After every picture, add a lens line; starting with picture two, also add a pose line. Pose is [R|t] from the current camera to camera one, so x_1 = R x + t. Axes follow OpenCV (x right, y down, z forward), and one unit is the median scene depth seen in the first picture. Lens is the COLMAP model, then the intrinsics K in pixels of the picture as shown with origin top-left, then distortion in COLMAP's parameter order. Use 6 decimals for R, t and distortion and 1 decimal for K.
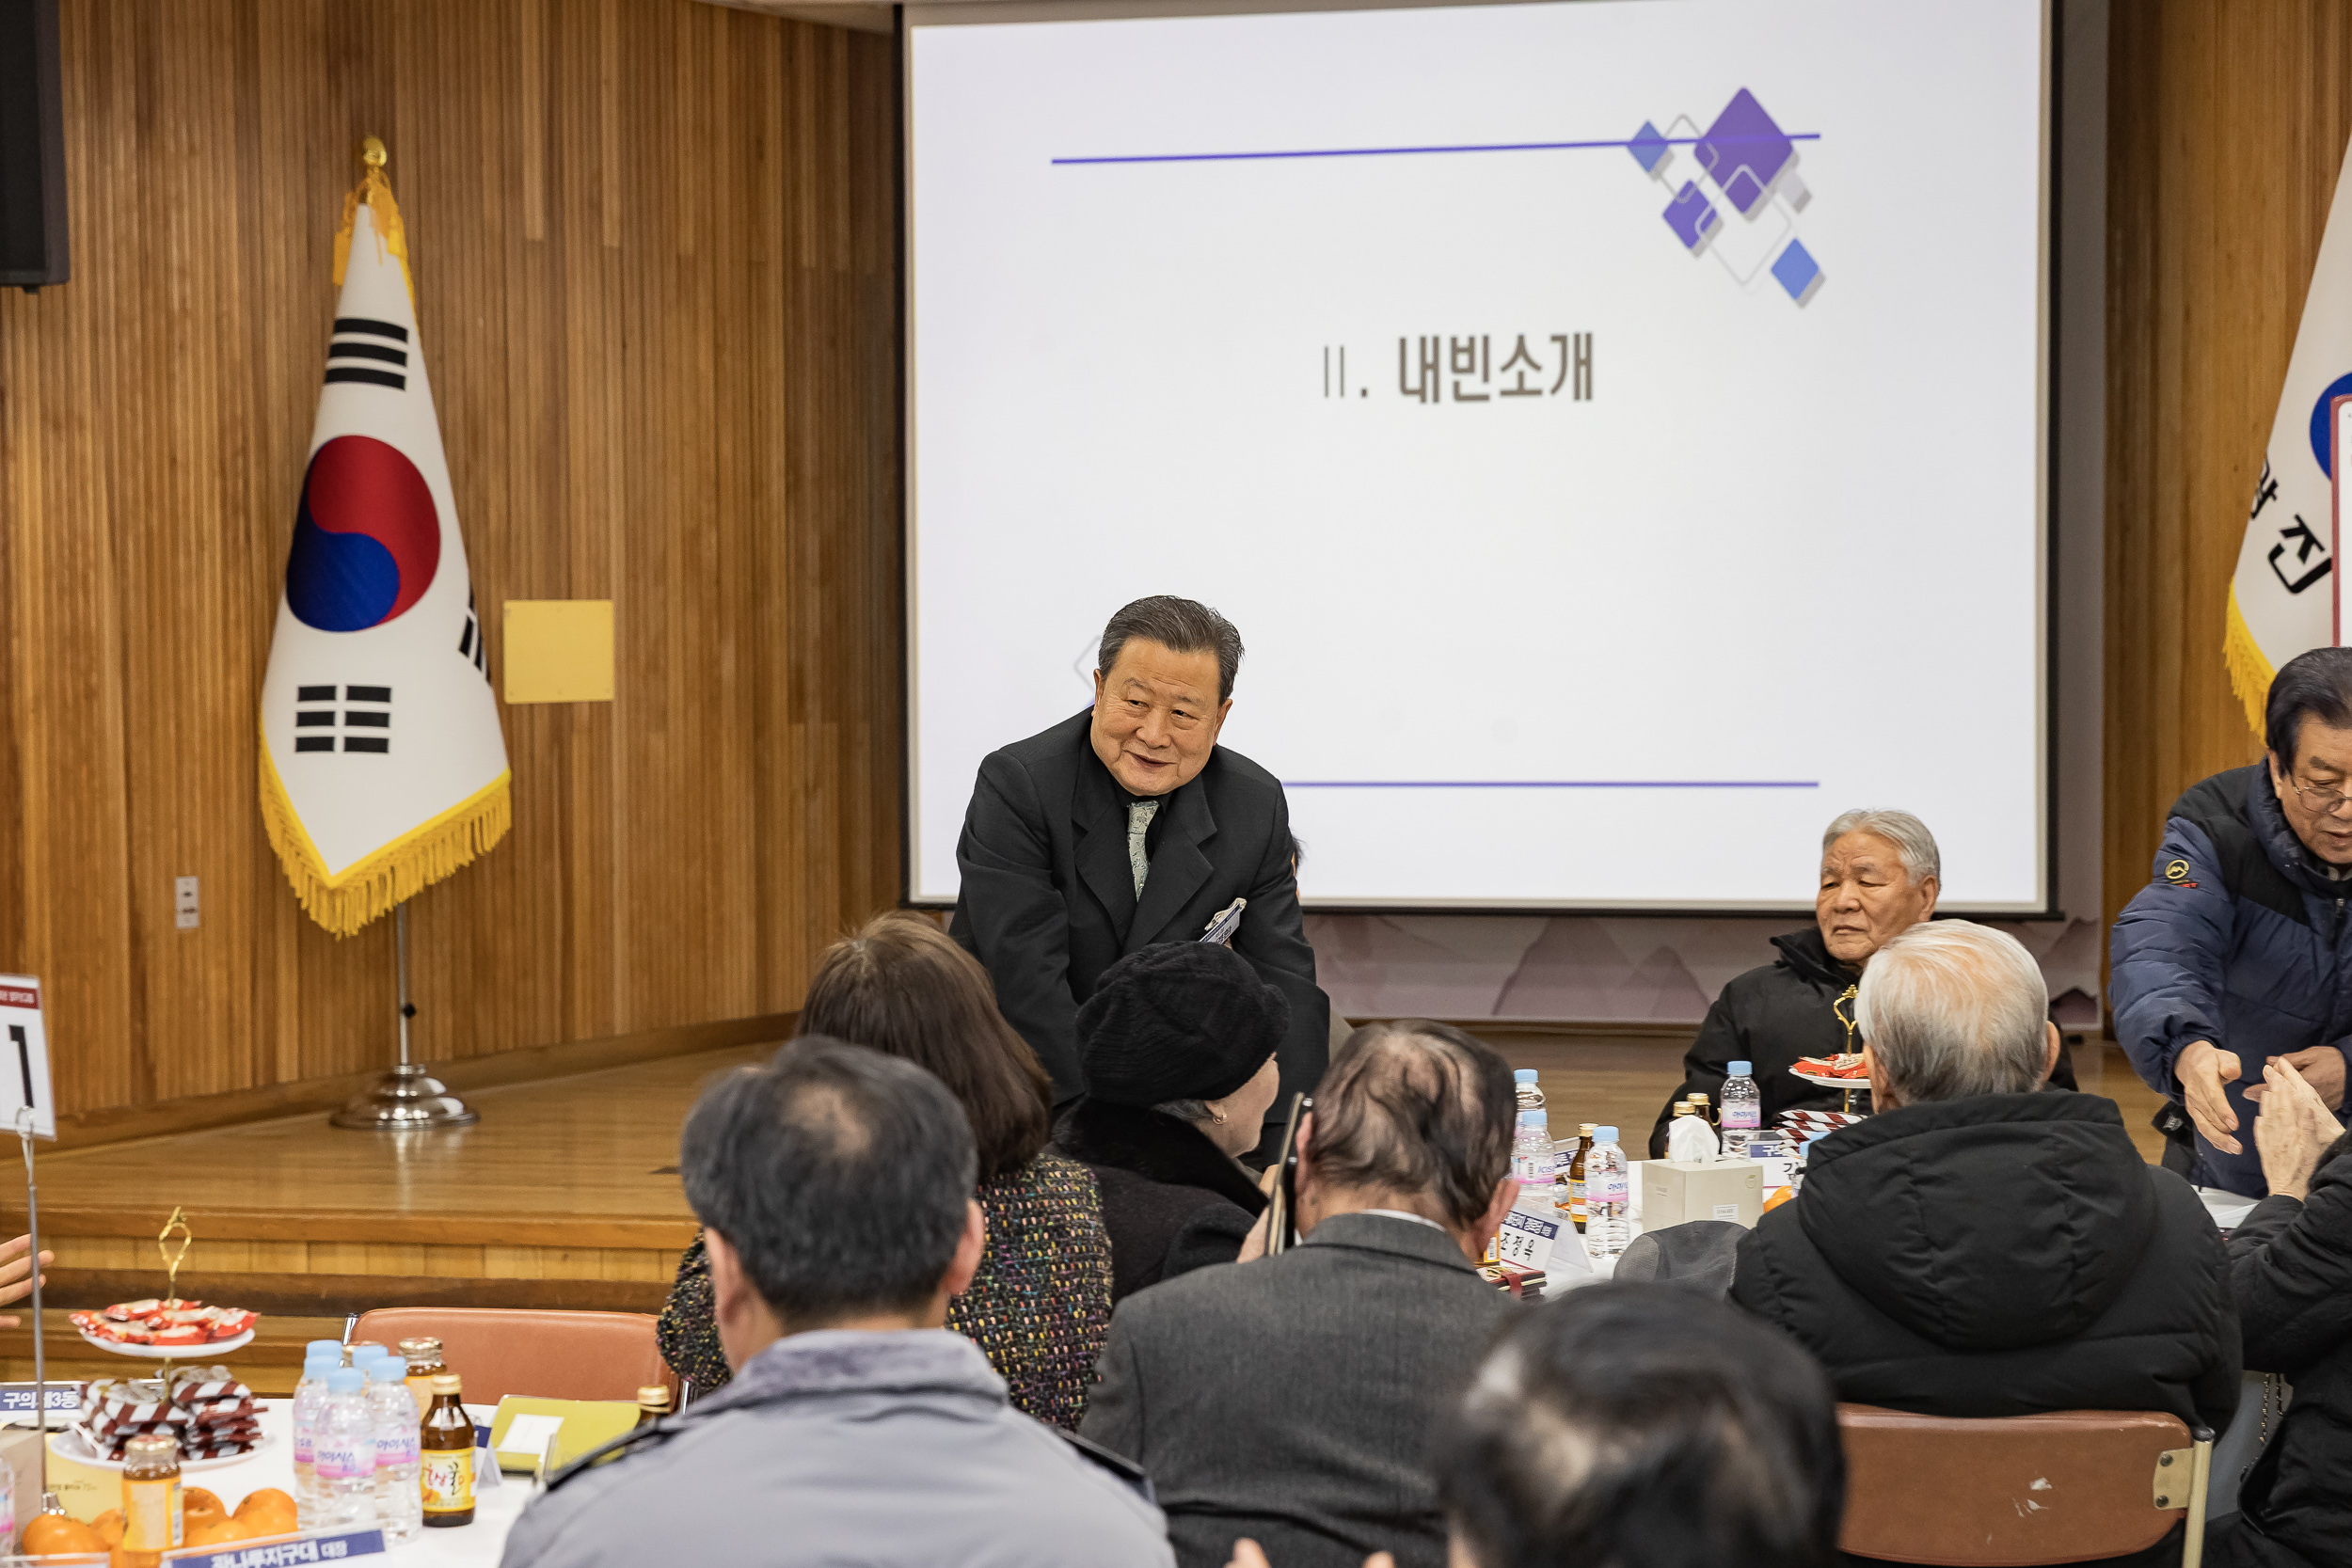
lens RADIAL K [[4424.8, 0, 1170.6], [0, 4424.8, 815.2], [0, 0, 1]] dist [0.085001, 0.000000]
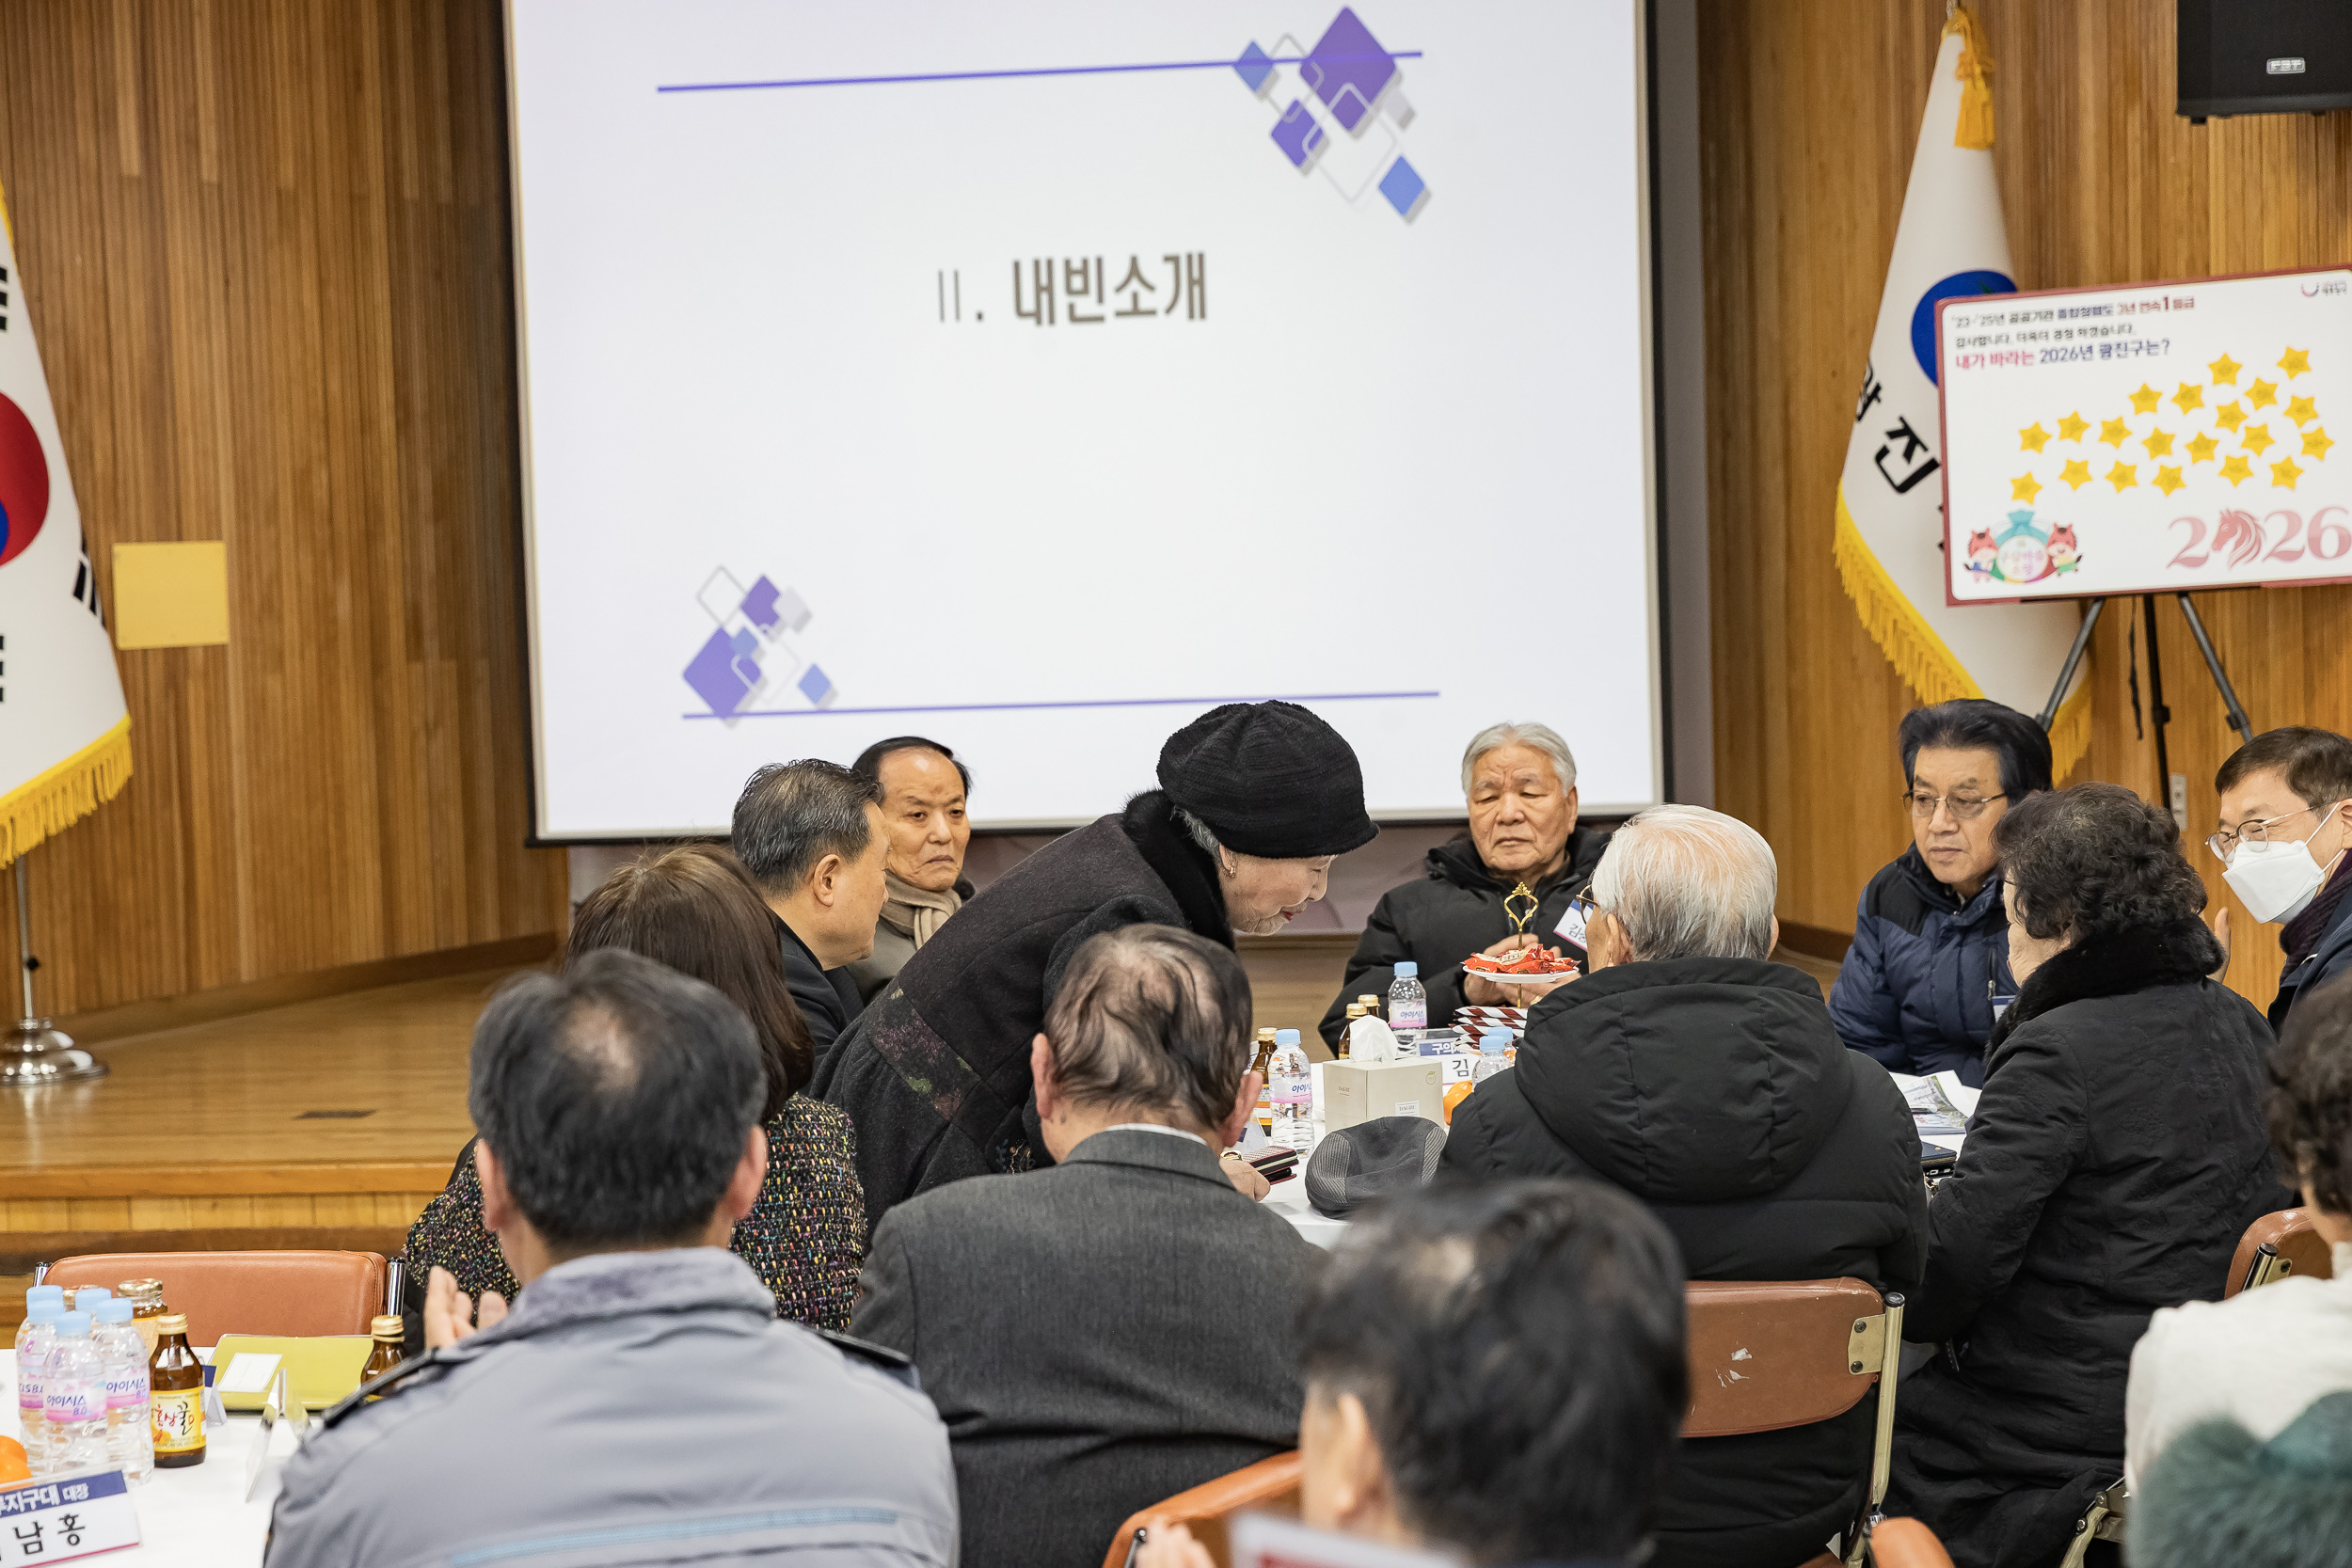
lens RADIAL K [[4424.8, 0, 1168.8], [0, 4424.8, 803.4], [0, 0, 1]] dist [0.085001, 0.000000]
pose [[0.995124, -0.031055, 0.093619, -0.011441], [0.029803, 0.999447, 0.014745, 0.001362], [-0.094025, -0.011883, 0.995499, -0.003731]]
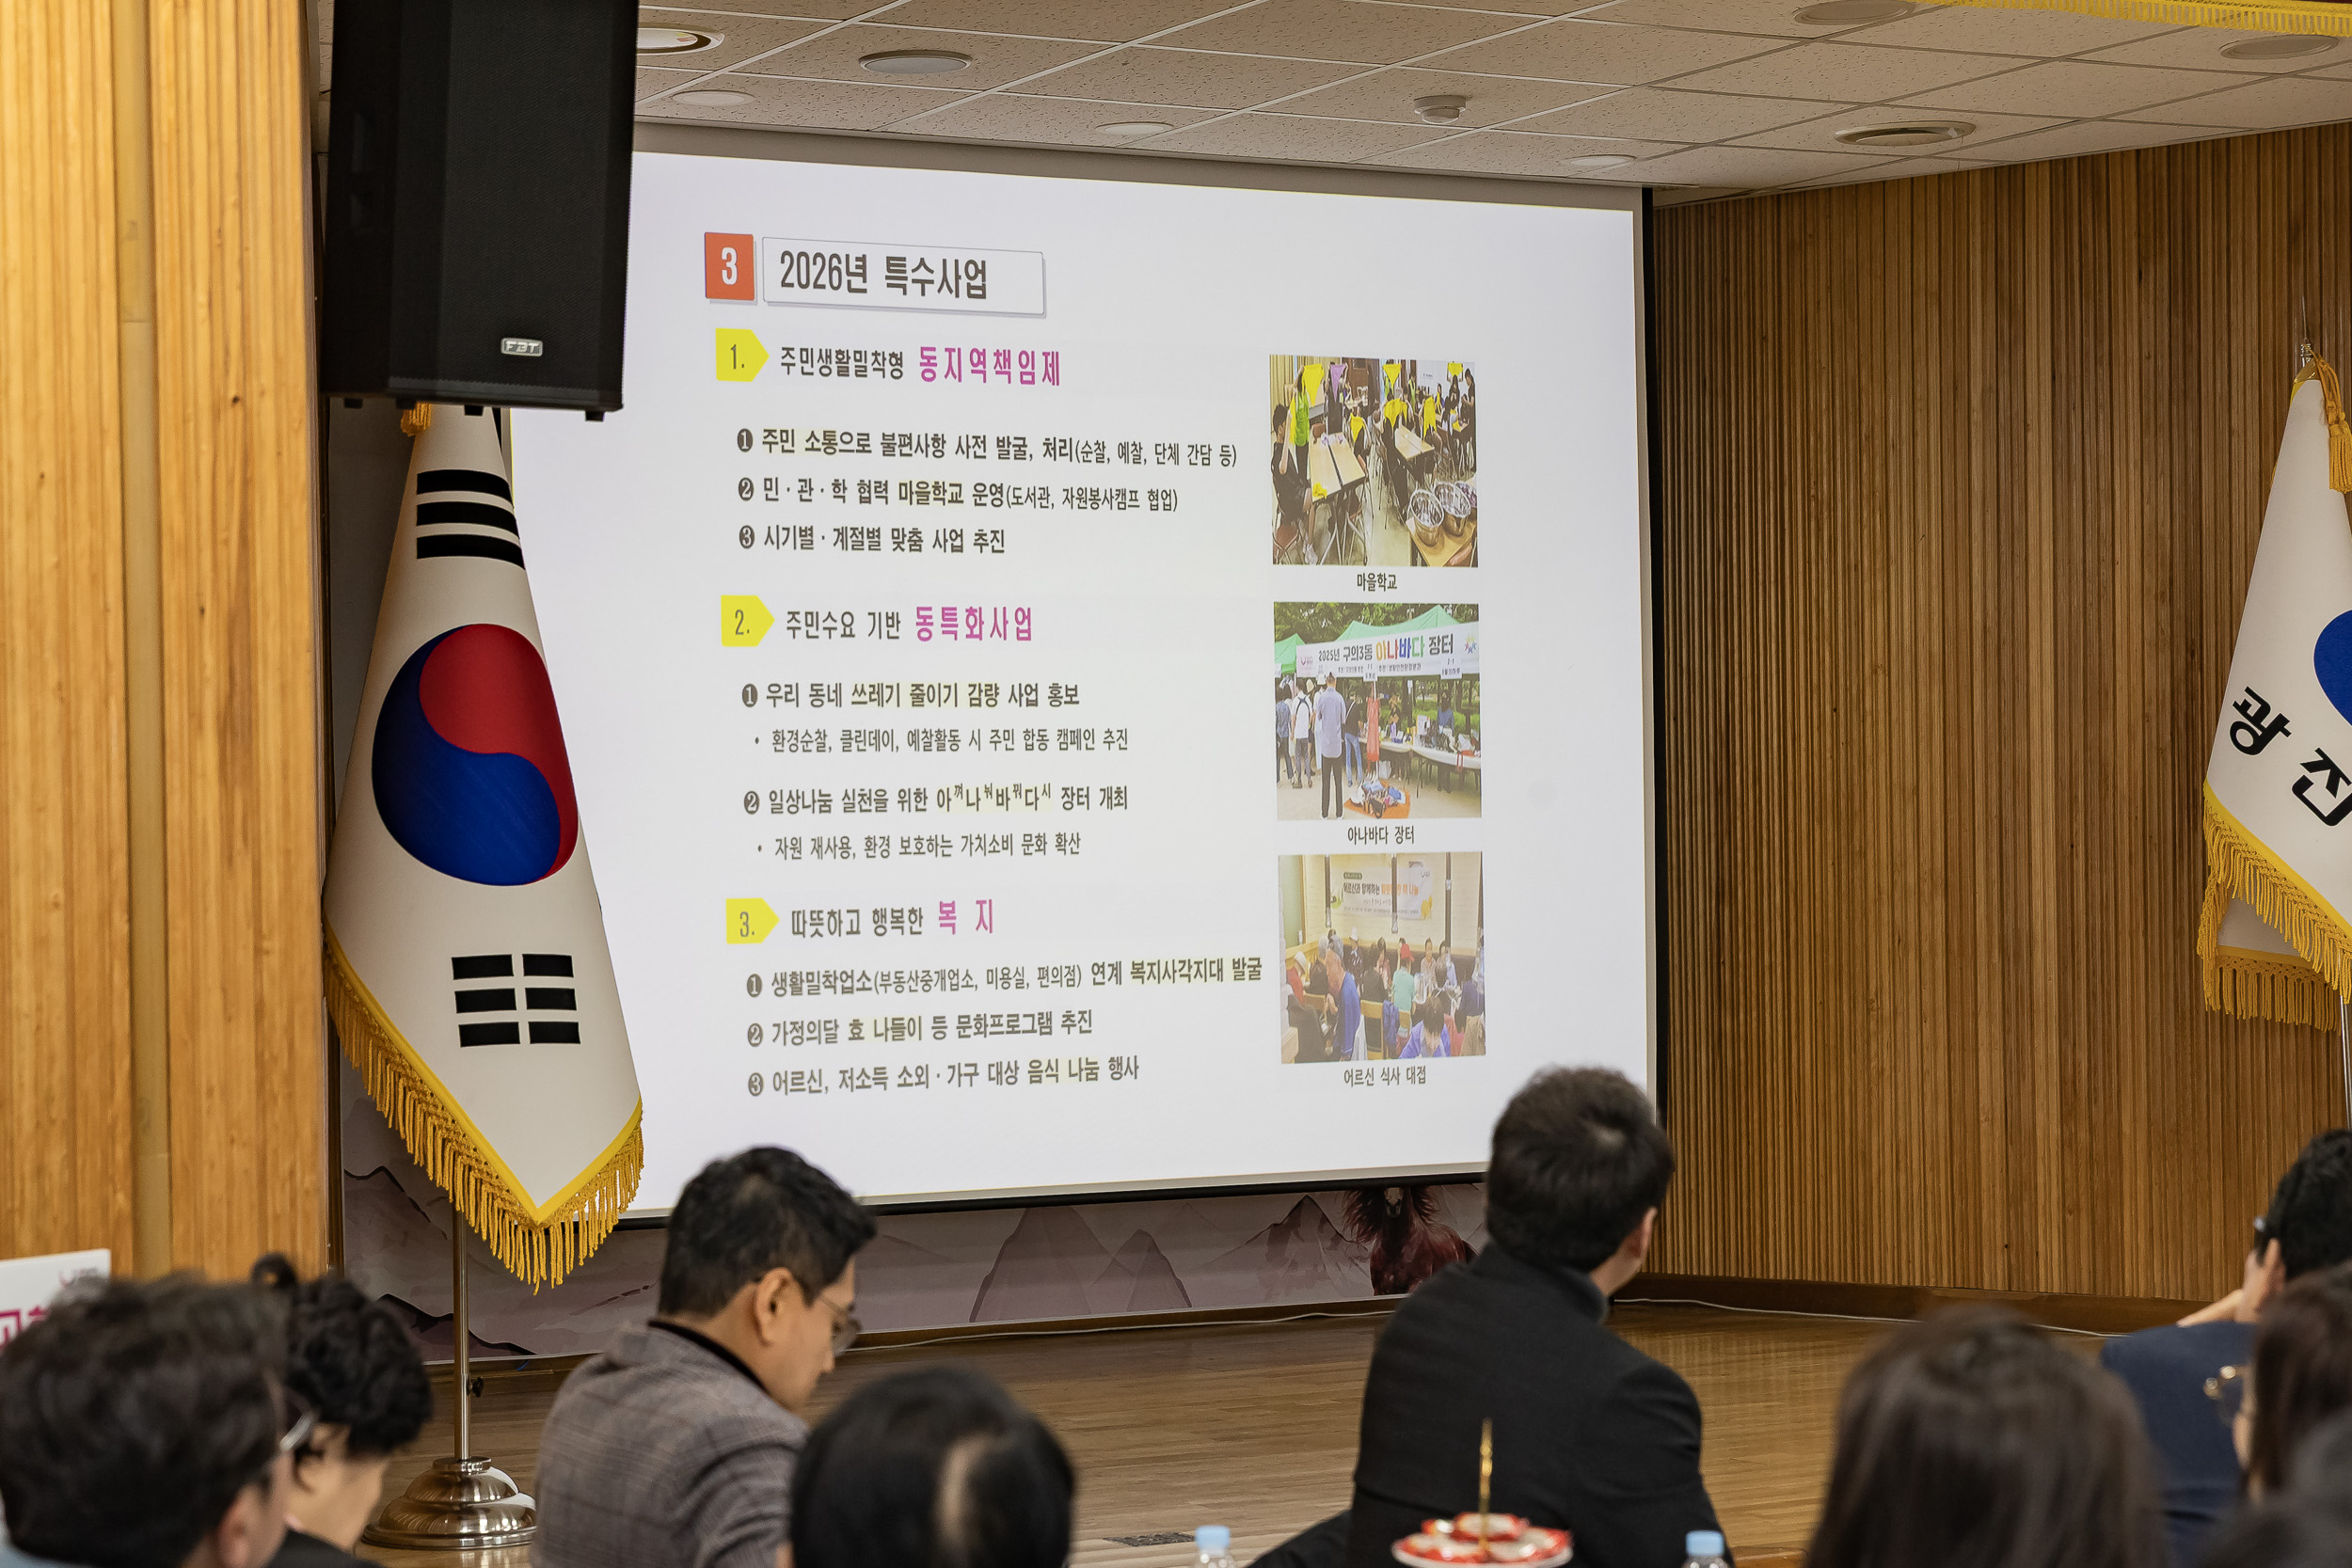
lens RADIAL K [[4845.6, 0, 1201.7], [0, 4845.6, 870.0], [0, 0, 1]] dist [0.102511, 0.000000]
pose [[0.743302, -0.007733, 0.668911, -0.585631], [0.043752, 0.998354, -0.037076, -0.007169], [-0.667524, 0.056825, 0.742417, 0.277138]]
